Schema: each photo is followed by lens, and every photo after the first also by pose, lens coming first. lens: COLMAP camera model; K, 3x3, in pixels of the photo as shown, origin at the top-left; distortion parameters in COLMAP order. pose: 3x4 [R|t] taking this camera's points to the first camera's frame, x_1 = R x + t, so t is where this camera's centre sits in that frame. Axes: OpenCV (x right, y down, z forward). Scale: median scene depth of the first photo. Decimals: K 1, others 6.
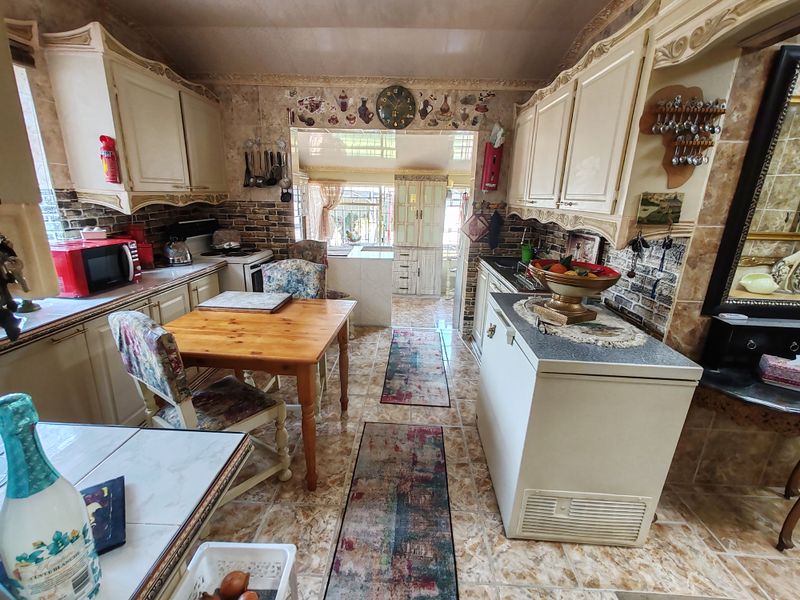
lens RADIAL K [[367.8, 0, 397.5], [0, 367.8, 301.7], [0, 0, 1]] dist [0.002557, 0.000497]
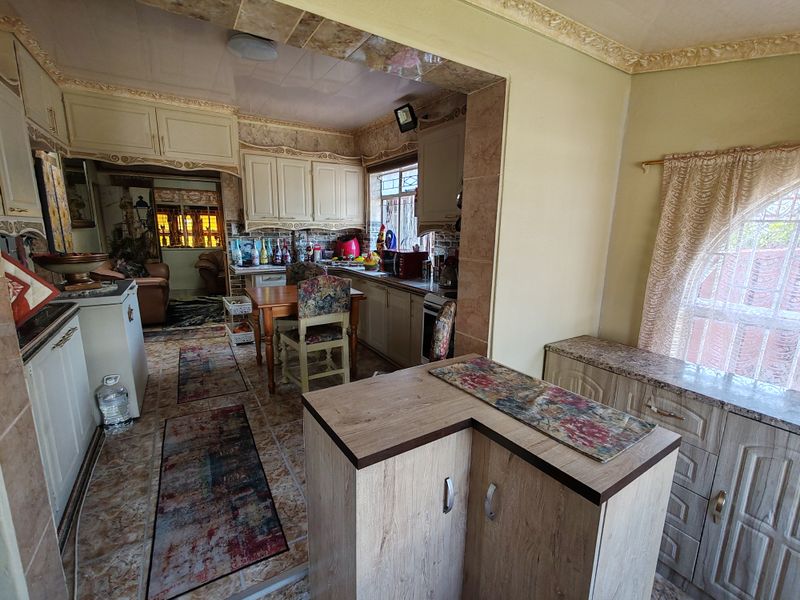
lens RADIAL K [[367.8, 0, 397.5], [0, 367.8, 301.7], [0, 0, 1]] dist [0.002557, 0.000497]
pose [[-0.838600, 0.062135, -0.541192, 0.107813], [-0.192273, 0.895771, 0.400781, -0.402593], [0.509687, 0.440152, -0.739247, 1.504393]]
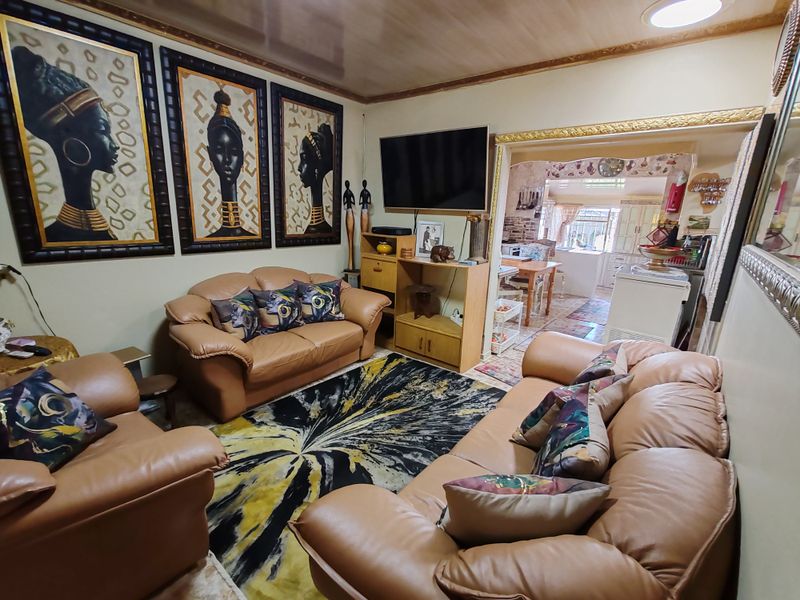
lens RADIAL K [[367.8, 0, 397.5], [0, 367.8, 301.7], [0, 0, 1]] dist [0.002557, 0.000497]
pose [[0.802245, 0.151253, -0.577516, 0.287527], [-0.177426, 0.984070, 0.011262, 0.265699], [0.570020, 0.093432, 0.816301, -0.933139]]
